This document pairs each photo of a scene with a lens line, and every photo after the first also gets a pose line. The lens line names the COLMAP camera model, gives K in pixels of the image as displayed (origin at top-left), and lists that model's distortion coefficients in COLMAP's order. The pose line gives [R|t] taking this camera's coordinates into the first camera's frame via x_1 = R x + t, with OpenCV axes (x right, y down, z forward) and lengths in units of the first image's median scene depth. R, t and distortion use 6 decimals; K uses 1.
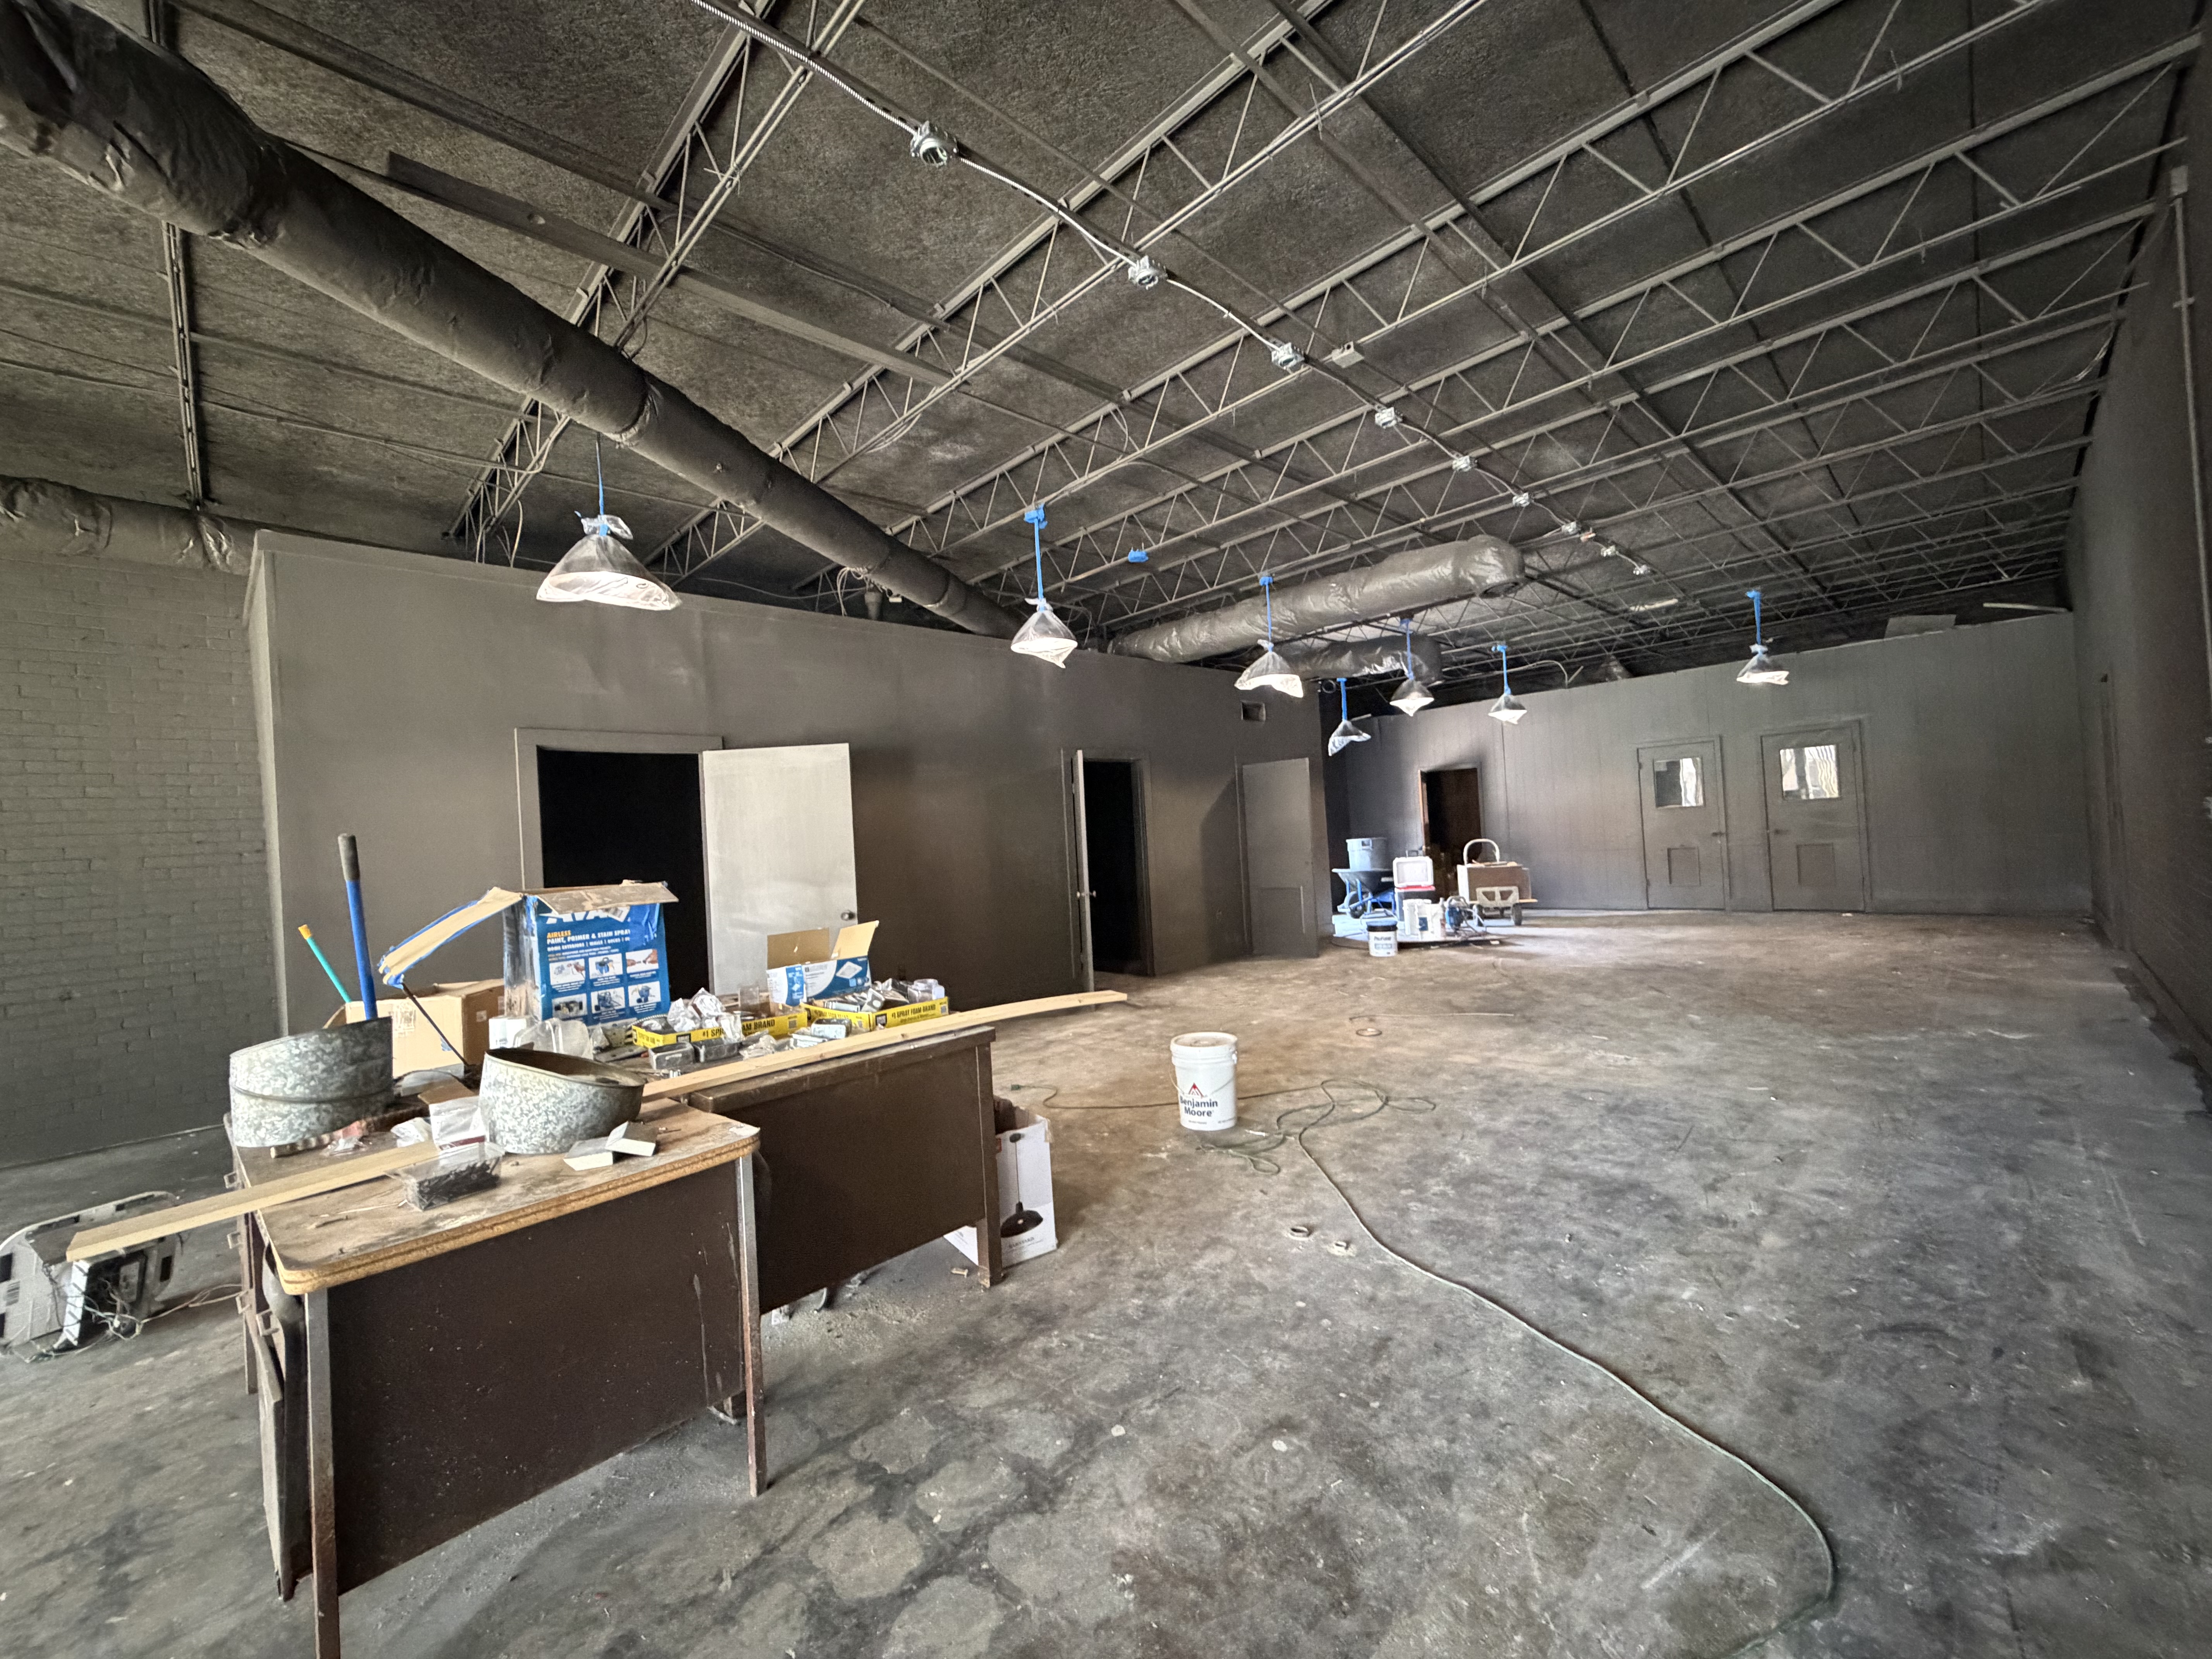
lens RADIAL K [[881.2, 0, 1097.8], [0, 881.2, 827.7], [0, 0, 1]] dist [0.000131, 0.000032]
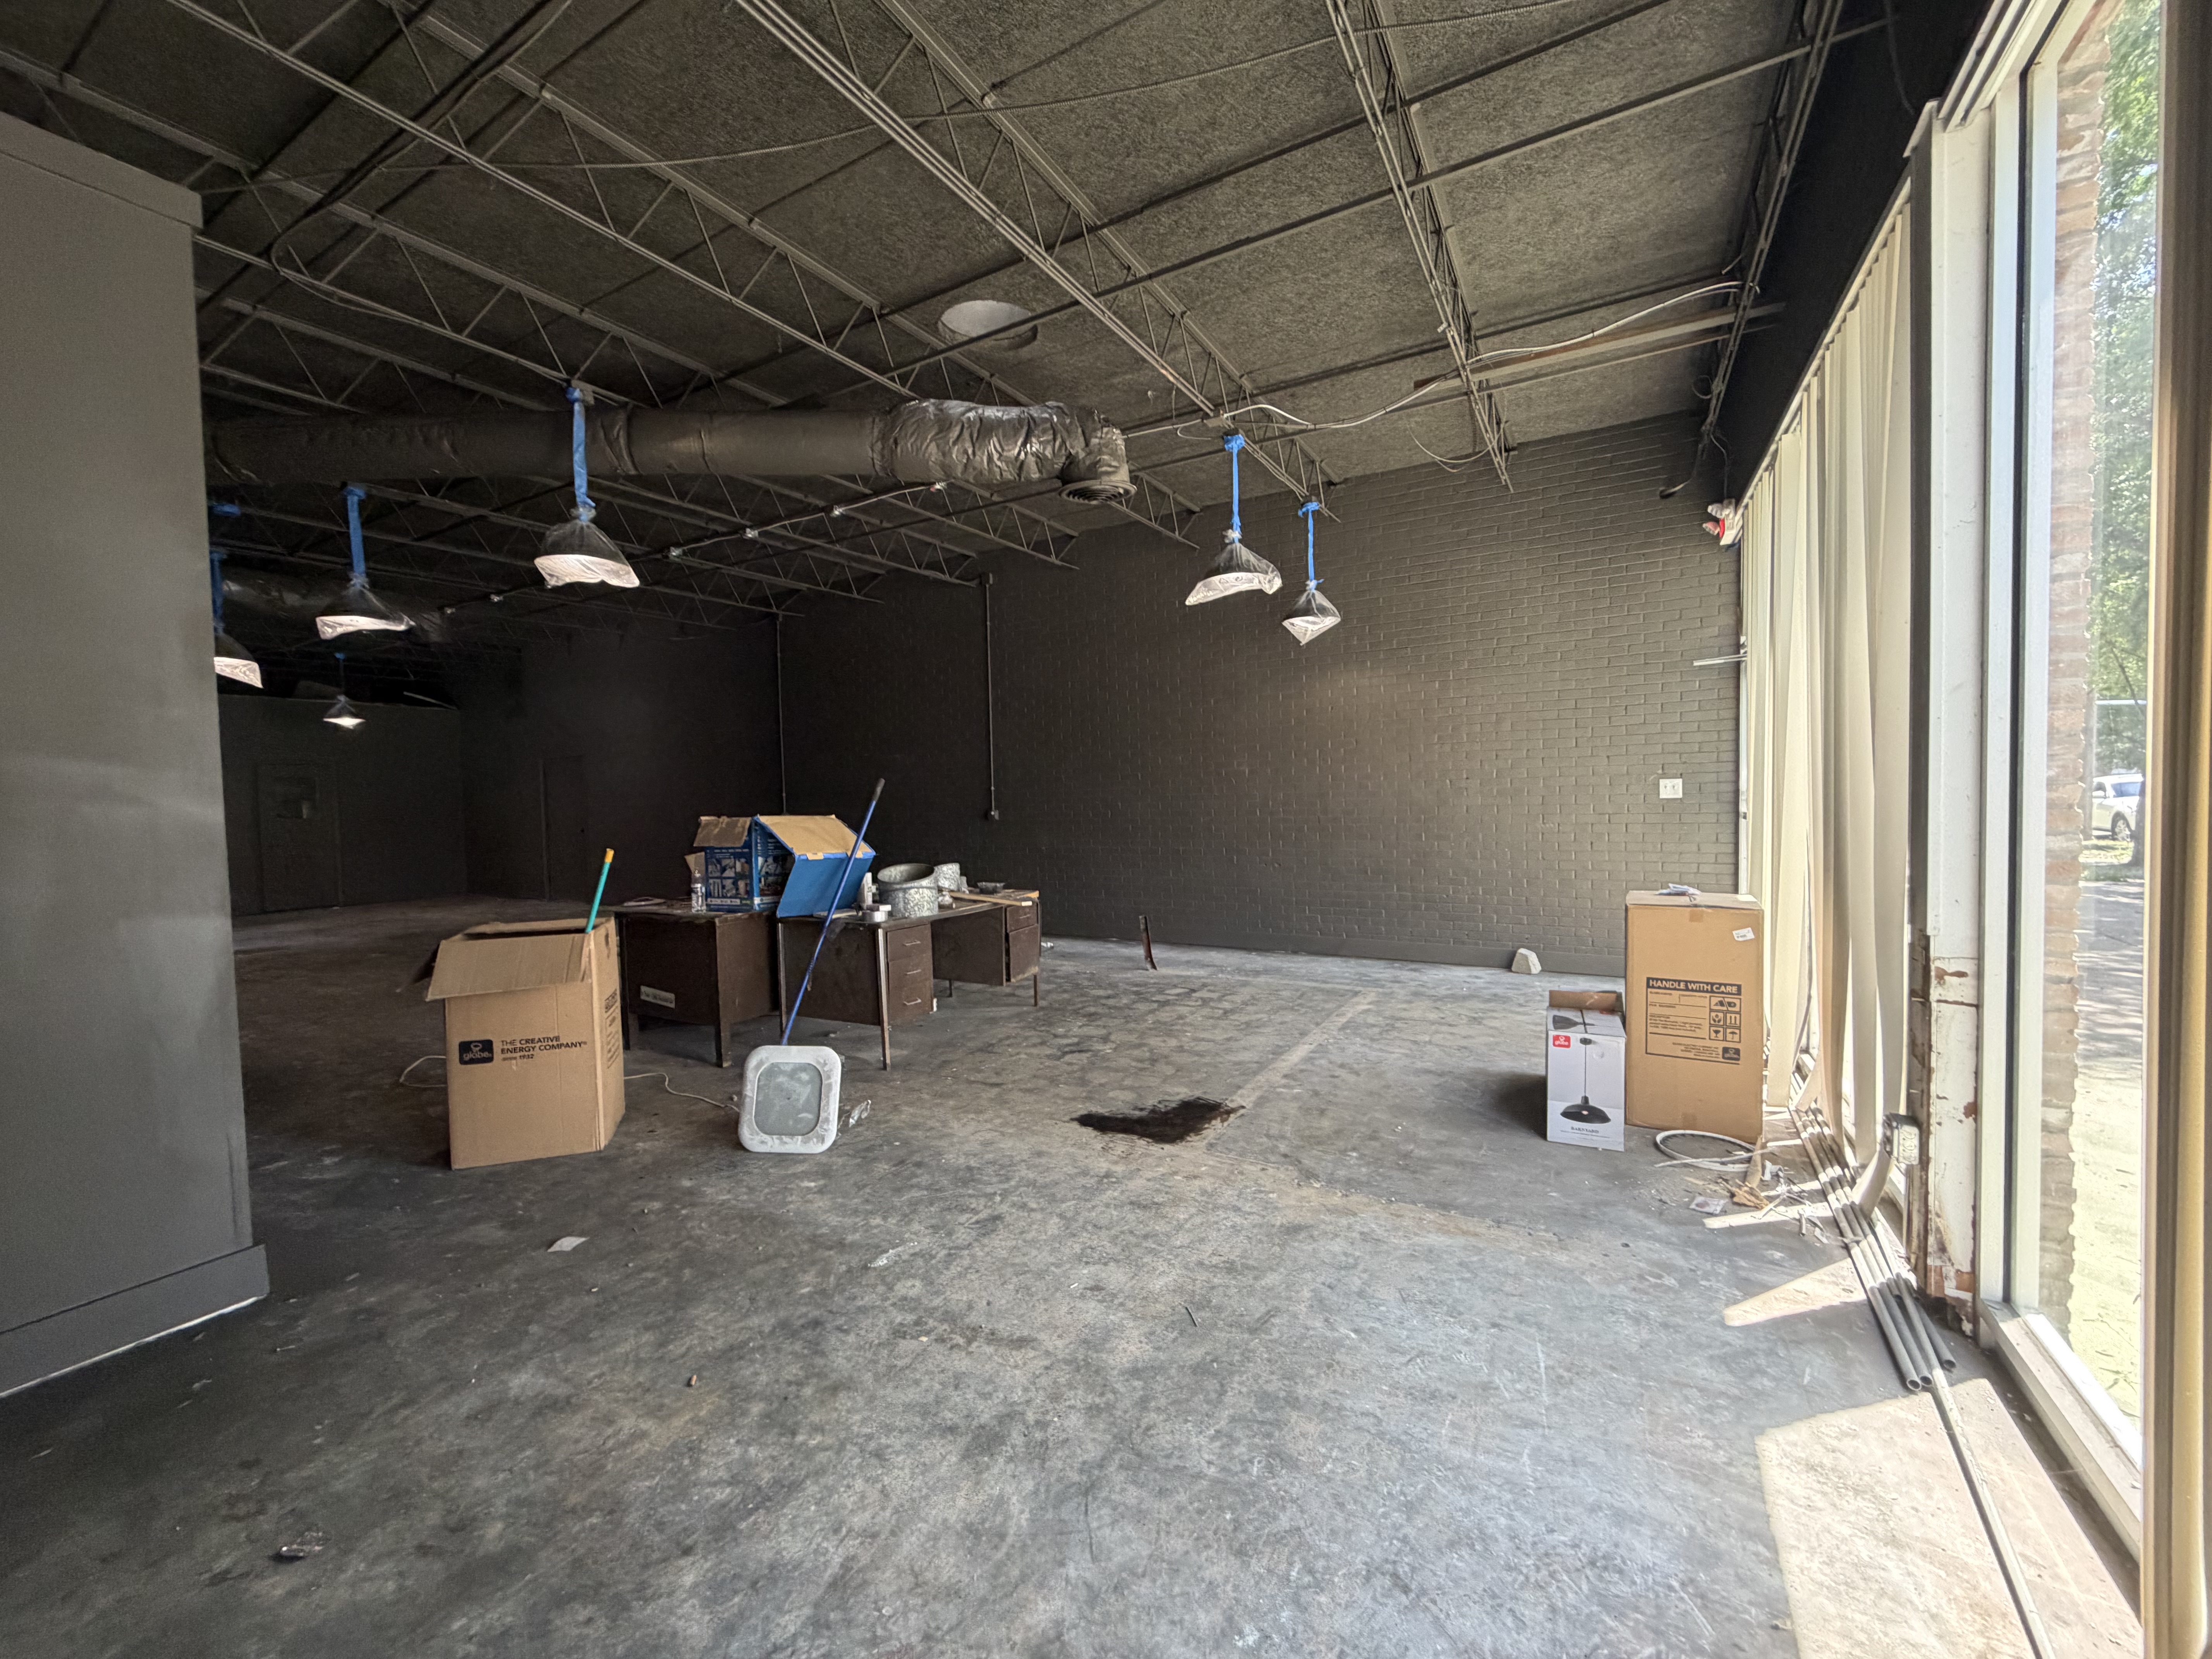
lens RADIAL K [[881.2, 0, 1097.8], [0, 881.2, 827.7], [0, 0, 1]] dist [0.000131, 0.000032]
pose [[-0.263930, 0.032553, 0.963992, -2.419305], [0.028835, 0.999250, -0.025849, 0.152673], [-0.964111, 0.020974, -0.264671, 0.875368]]
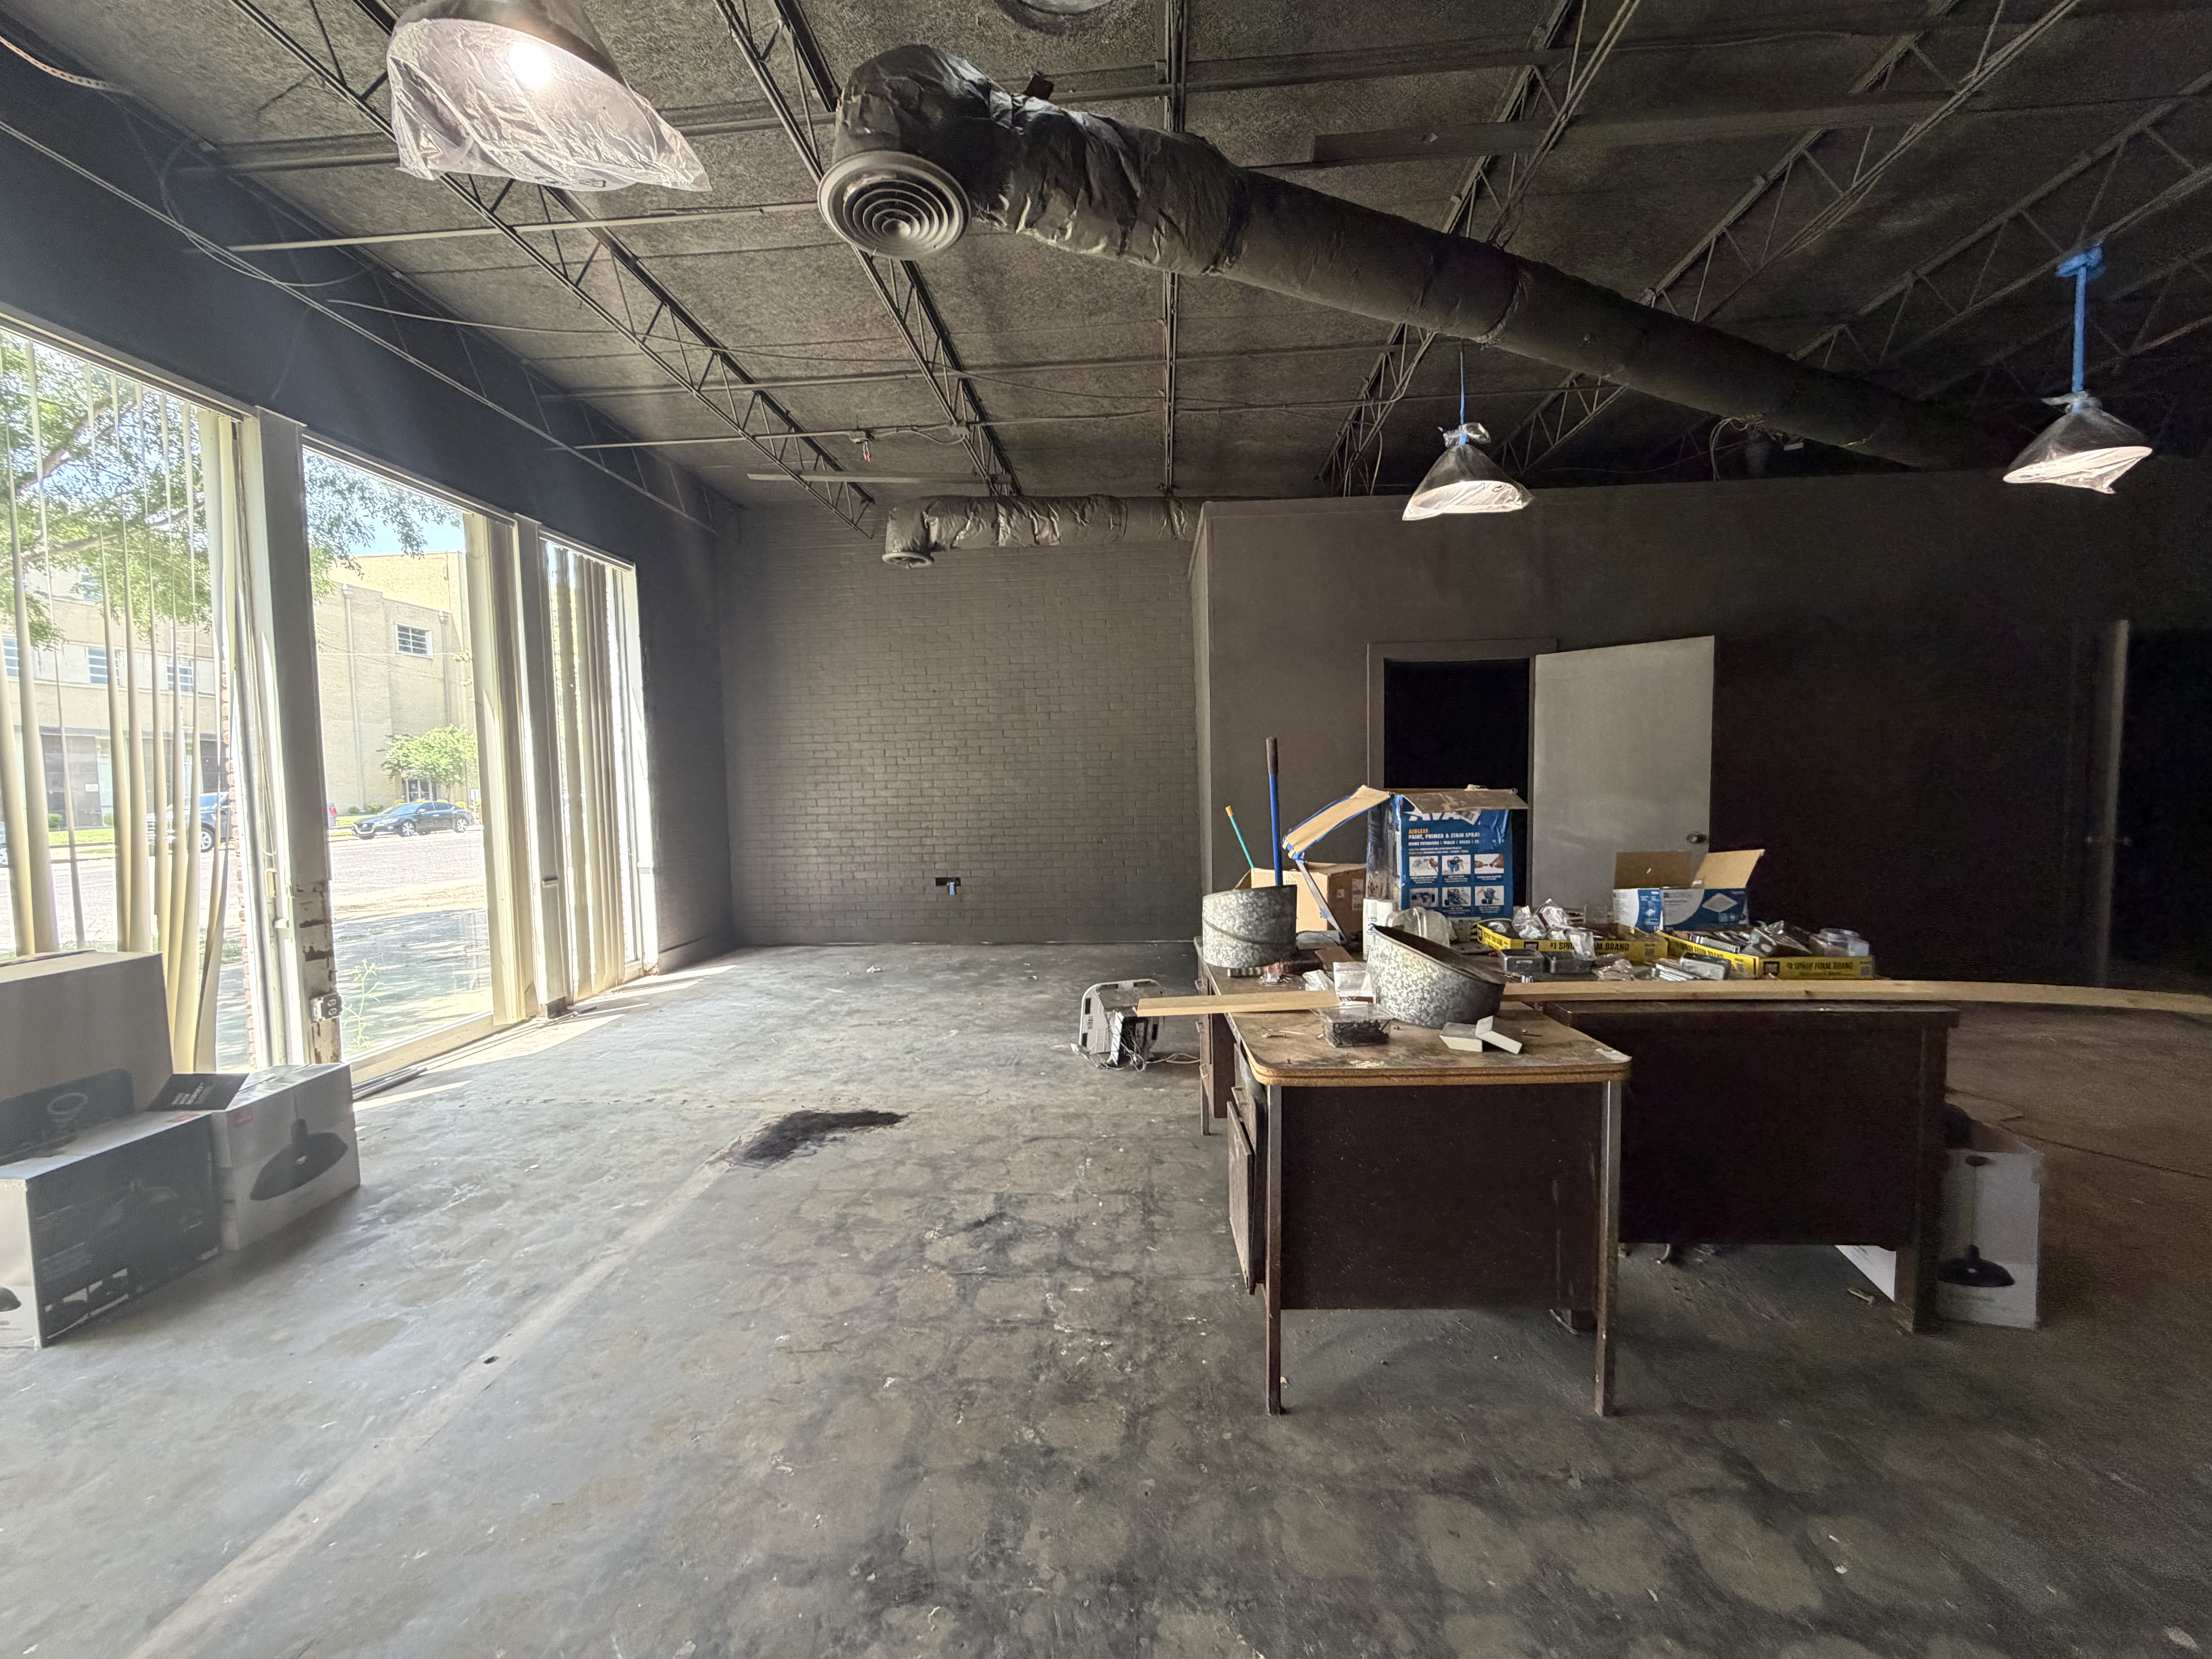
lens RADIAL K [[881.2, 0, 1097.8], [0, 881.2, 827.7], [0, 0, 1]] dist [0.000131, 0.000032]
pose [[0.662996, 0.089116, -0.743300, -0.058704], [-0.009842, 0.993841, 0.110376, -0.000583], [0.748559, -0.065863, 0.659790, -0.021664]]
